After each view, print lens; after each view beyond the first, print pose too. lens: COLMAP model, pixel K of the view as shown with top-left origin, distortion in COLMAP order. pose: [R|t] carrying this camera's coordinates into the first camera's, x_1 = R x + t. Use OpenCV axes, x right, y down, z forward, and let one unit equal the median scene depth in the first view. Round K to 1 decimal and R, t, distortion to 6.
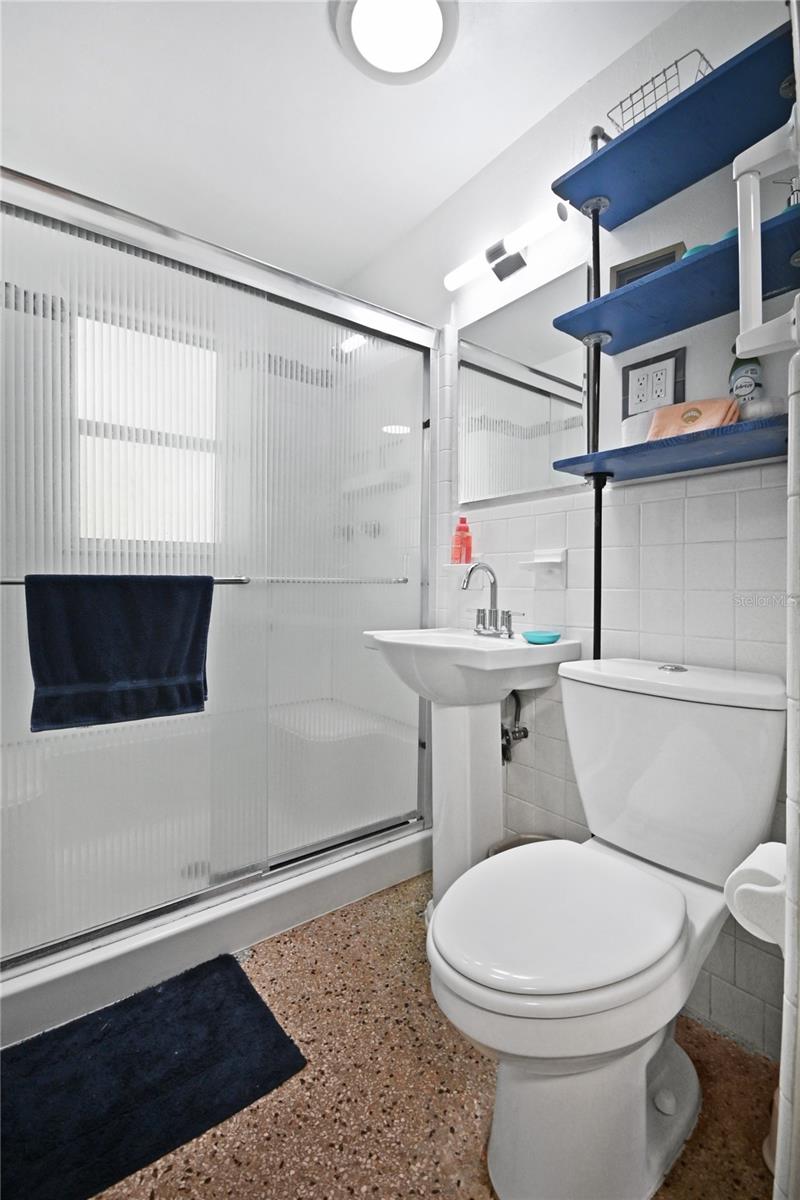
lens RADIAL K [[538.6, 0, 405.9], [0, 538.6, 573.6], [0, 0, 1]] dist [-0.015602, -0.000766]
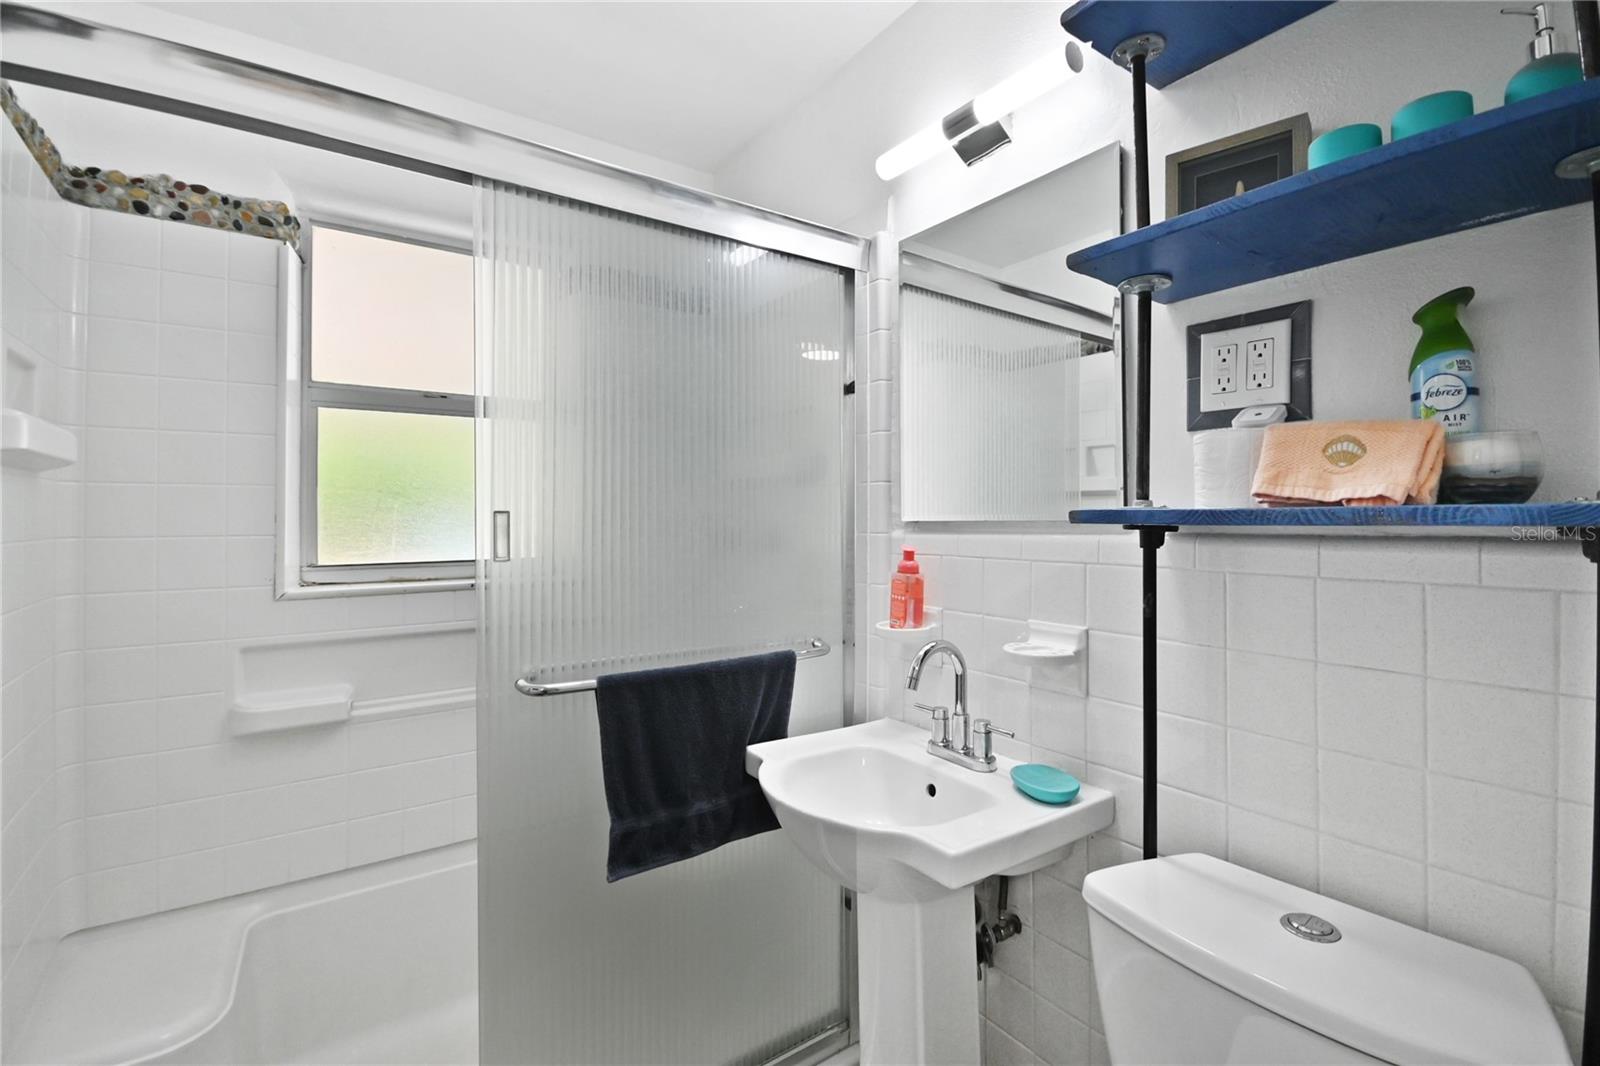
lens RADIAL K [[718.1, 0, 792.3], [0, 718.1, 499.0], [0, 0, 1]] dist [-0.015602, -0.000766]
pose [[0.998376, -0.007186, -0.056506, 0.020895], [0.006716, 0.999941, -0.008501, -0.167920], [0.056564, 0.008108, 0.998366, 0.184146]]
